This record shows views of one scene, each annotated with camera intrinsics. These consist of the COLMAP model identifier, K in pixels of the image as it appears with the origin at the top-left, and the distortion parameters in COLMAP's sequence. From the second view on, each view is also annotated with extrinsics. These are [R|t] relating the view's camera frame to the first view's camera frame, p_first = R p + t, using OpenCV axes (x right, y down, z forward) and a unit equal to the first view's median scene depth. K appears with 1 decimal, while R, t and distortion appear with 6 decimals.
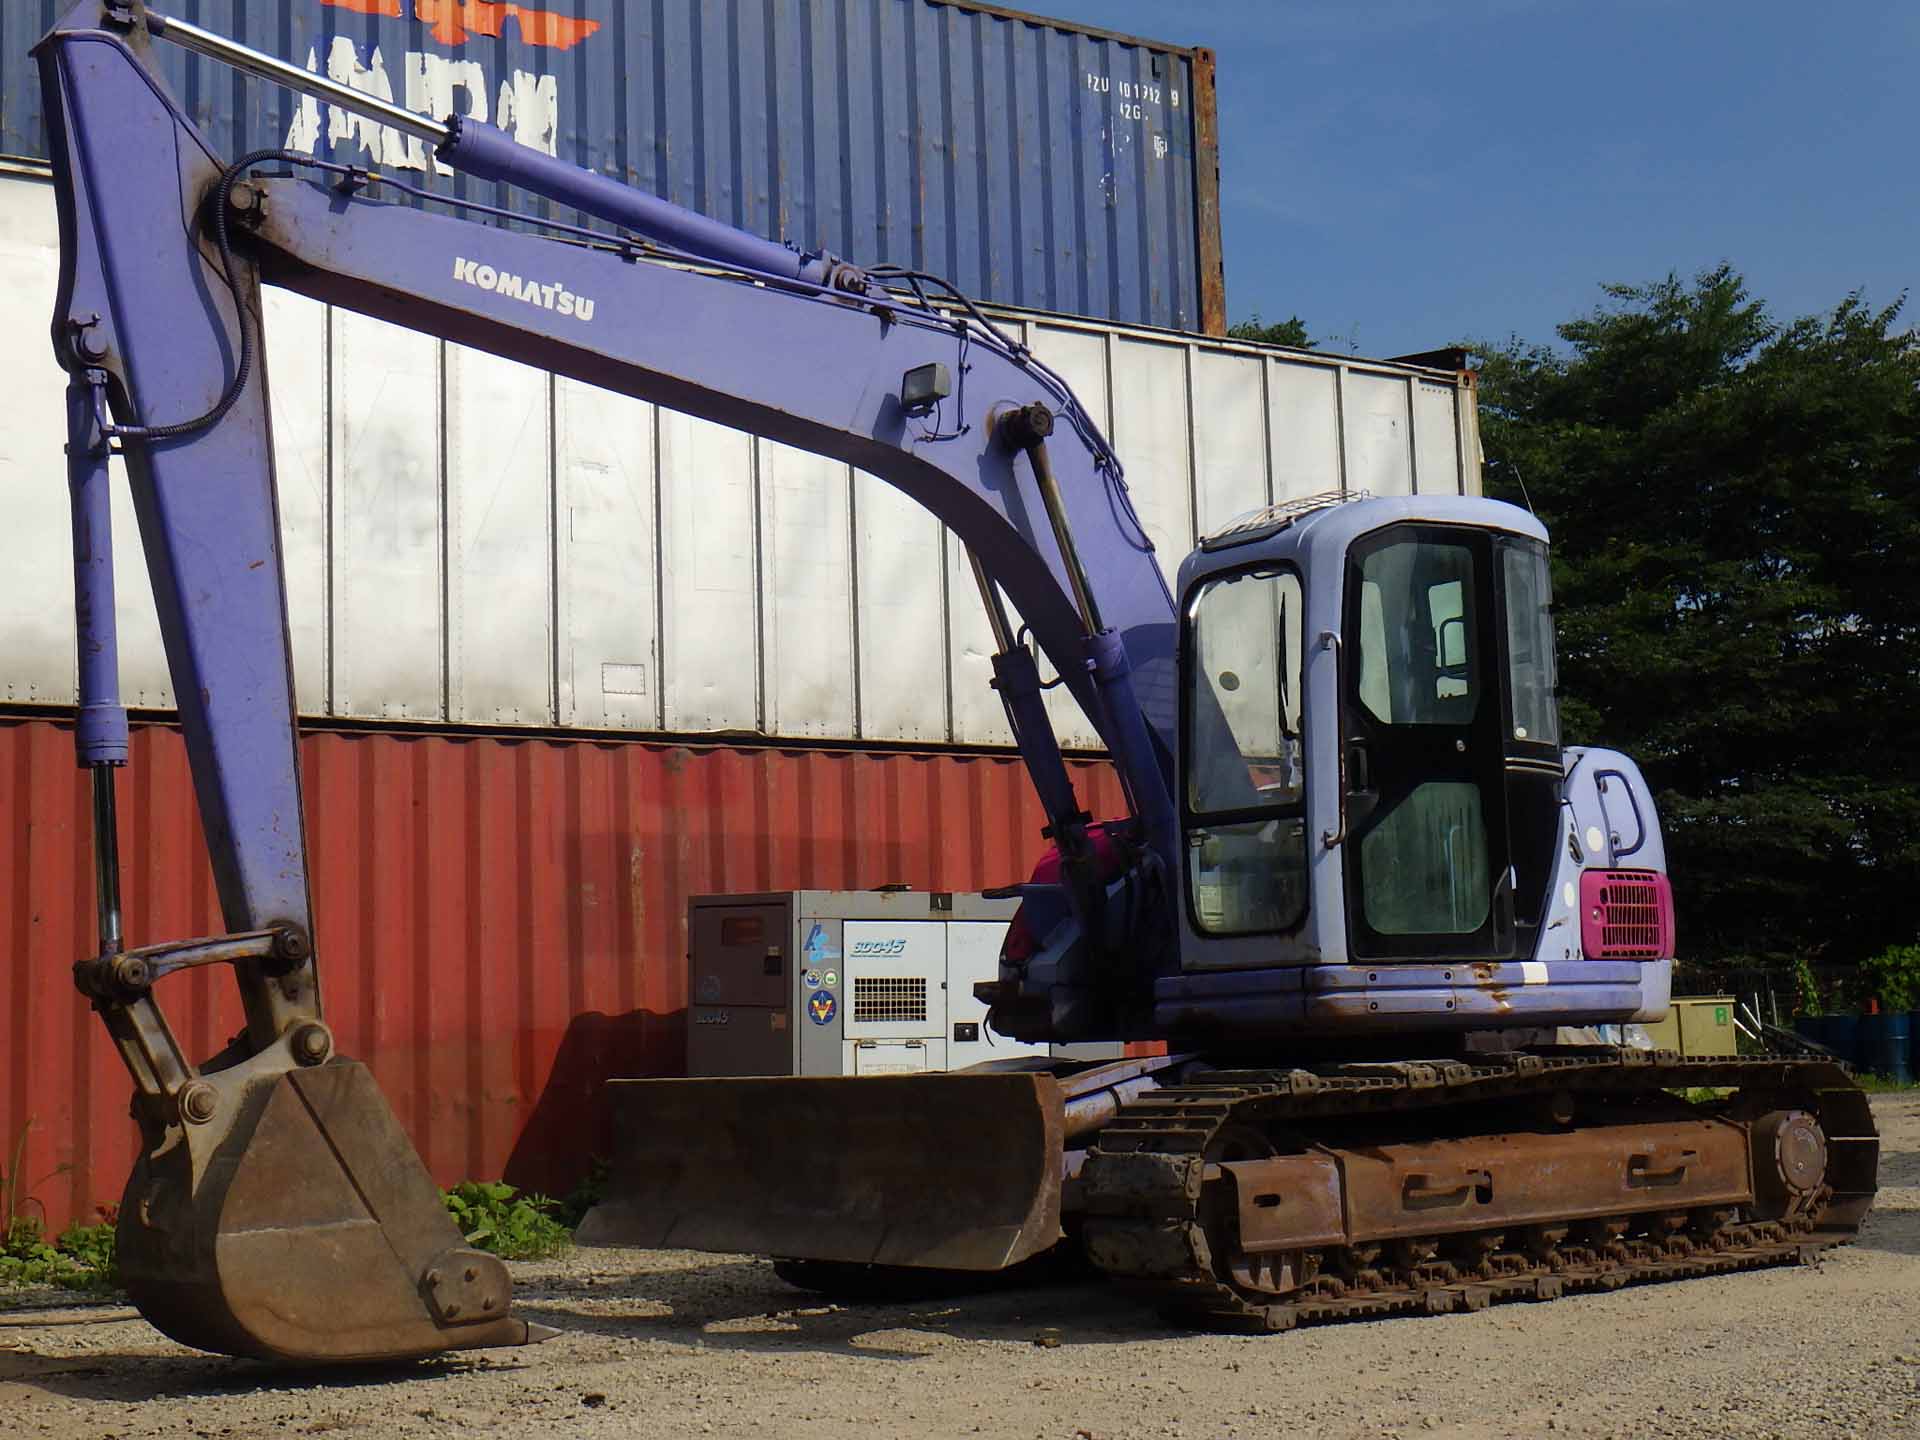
lens RADIAL K [[2859.4, 0, 953.4], [0, 2859.4, 685.5], [0, 0, 1]] dist [0.022540, 0.000000]
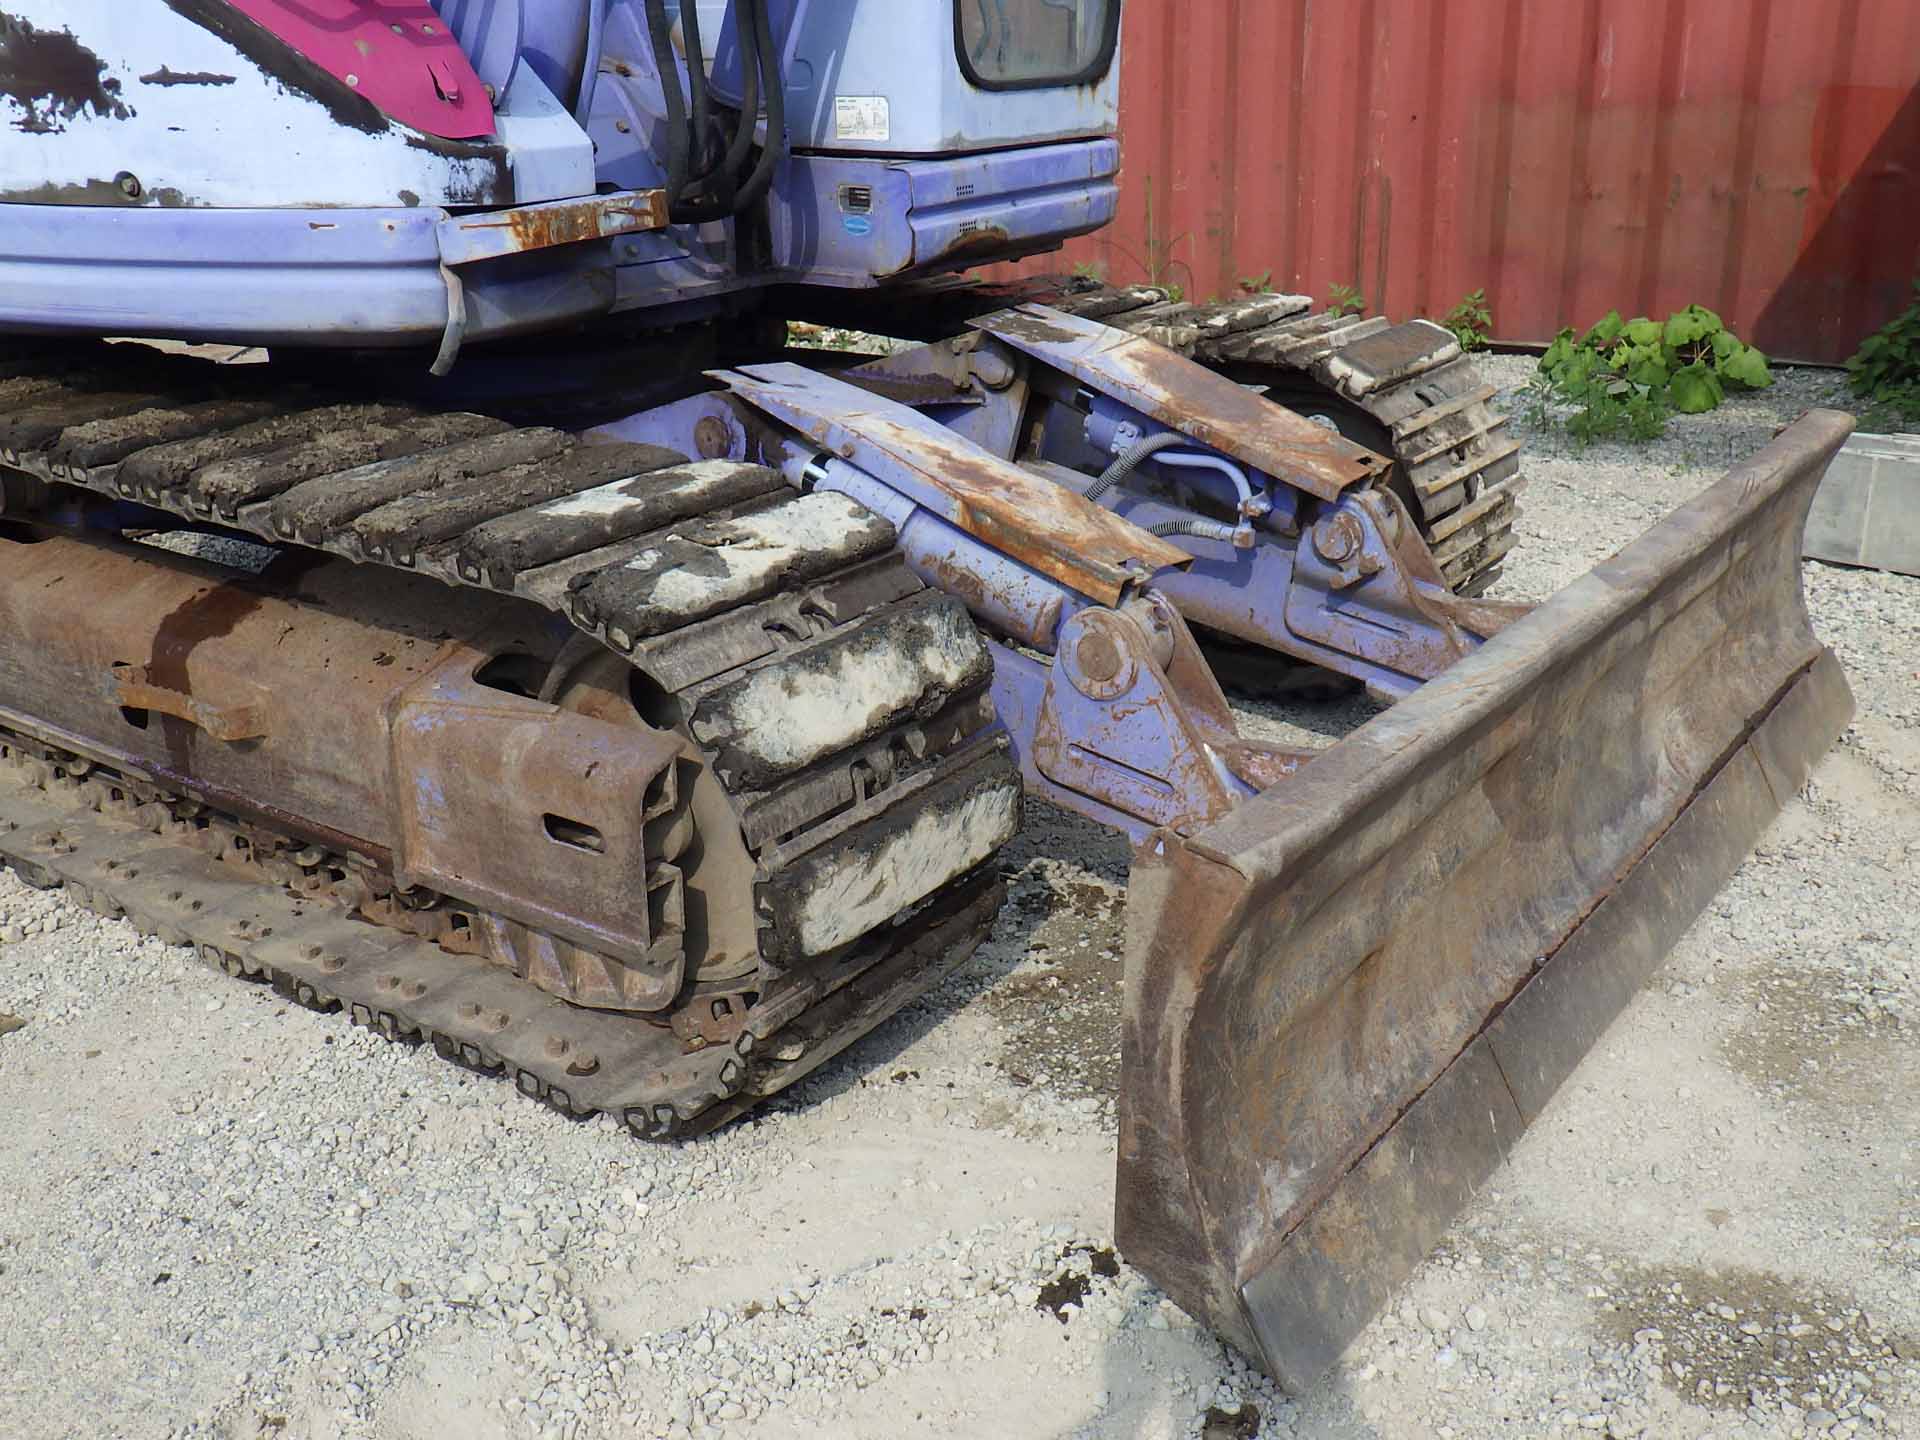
lens RADIAL K [[1900.1, 0, 948.3], [0, 1900.1, 703.2], [0, 0, 1]] dist [-0.004274, 0.000000]
pose [[0.356200, 0.344789, -0.868471, 0.207745], [0.128841, 0.902432, 0.411115, 0.040267], [0.925484, -0.258334, 0.277024, 0.633924]]
